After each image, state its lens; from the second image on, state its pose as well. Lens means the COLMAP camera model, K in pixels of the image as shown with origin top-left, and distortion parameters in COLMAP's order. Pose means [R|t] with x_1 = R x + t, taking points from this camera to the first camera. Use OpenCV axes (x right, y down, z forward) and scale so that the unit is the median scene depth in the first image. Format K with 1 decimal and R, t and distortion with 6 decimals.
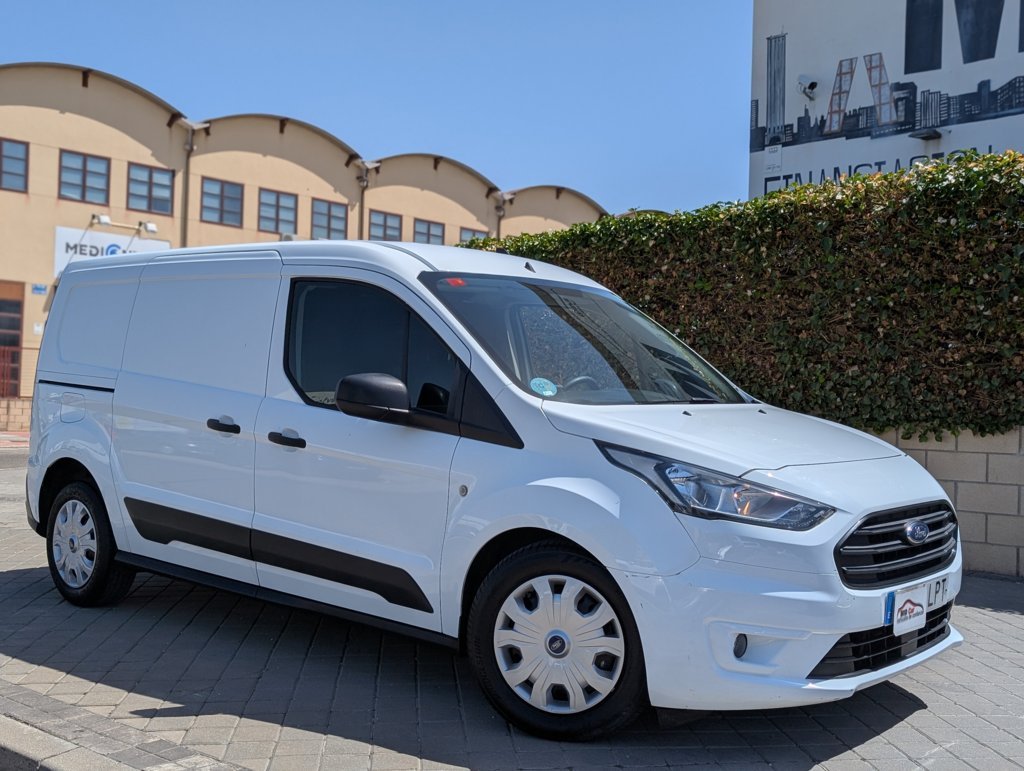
lens RADIAL K [[1141.0, 0, 516.2], [0, 1141.0, 396.1], [0, 0, 1]] dist [0.002088, 0.000000]
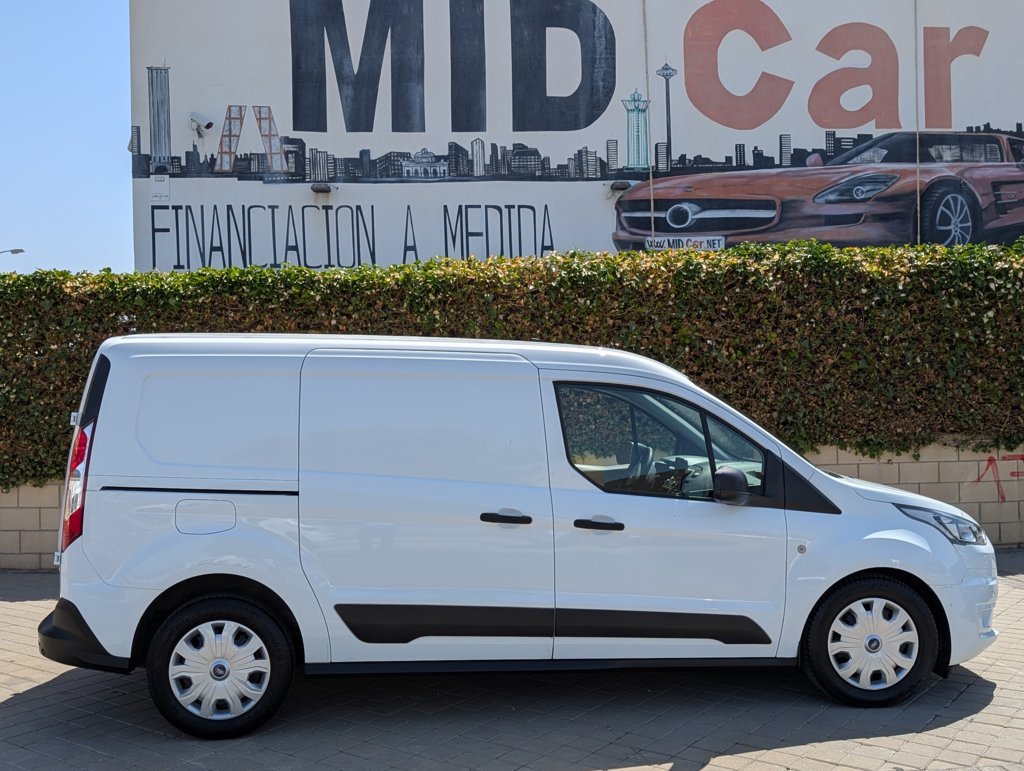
lens RADIAL K [[1141.0, 0, 515.8], [0, 1141.0, 379.7], [0, 0, 1]] dist [0.002088, 0.000000]
pose [[0.649345, -0.019657, 0.760240, -0.379270], [0.021925, 0.999734, 0.007123, -0.039842], [-0.760178, 0.012043, 0.649603, 0.106262]]
